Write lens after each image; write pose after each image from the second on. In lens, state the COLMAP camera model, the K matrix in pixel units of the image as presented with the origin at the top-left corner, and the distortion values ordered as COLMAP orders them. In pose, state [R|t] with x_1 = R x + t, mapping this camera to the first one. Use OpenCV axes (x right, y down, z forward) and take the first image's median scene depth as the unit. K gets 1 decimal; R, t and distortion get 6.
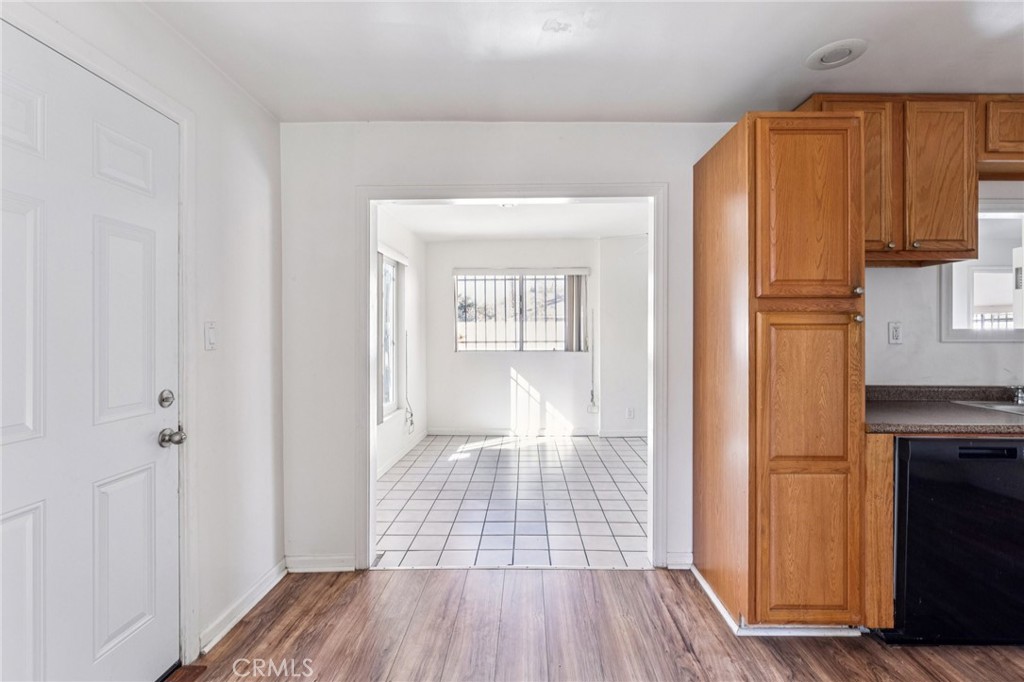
lens RADIAL K [[452.4, 0, 510.6], [0, 452.4, 328.3], [0, 0, 1]] dist [-0.003578, -0.000778]
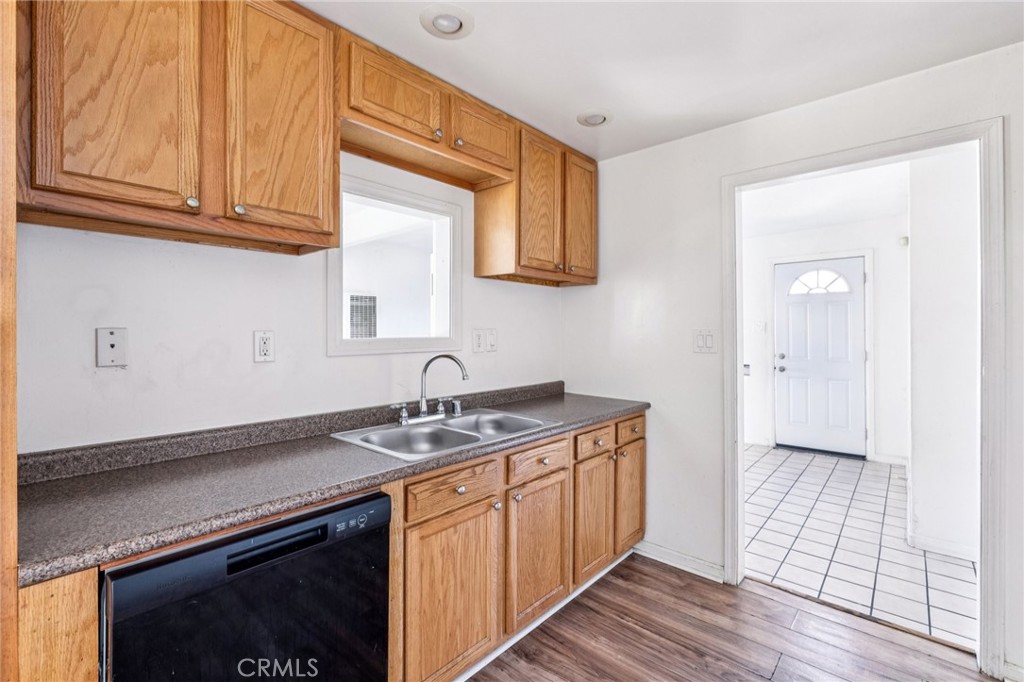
lens RADIAL K [[452.4, 0, 518.2], [0, 452.4, 330.8], [0, 0, 1]] dist [-0.003578, -0.000778]
pose [[0.642876, -0.002377, 0.765967, 0.657387], [-0.000368, 0.999994, 0.003412, -0.018522], [-0.765970, -0.002475, 0.642871, 0.291929]]
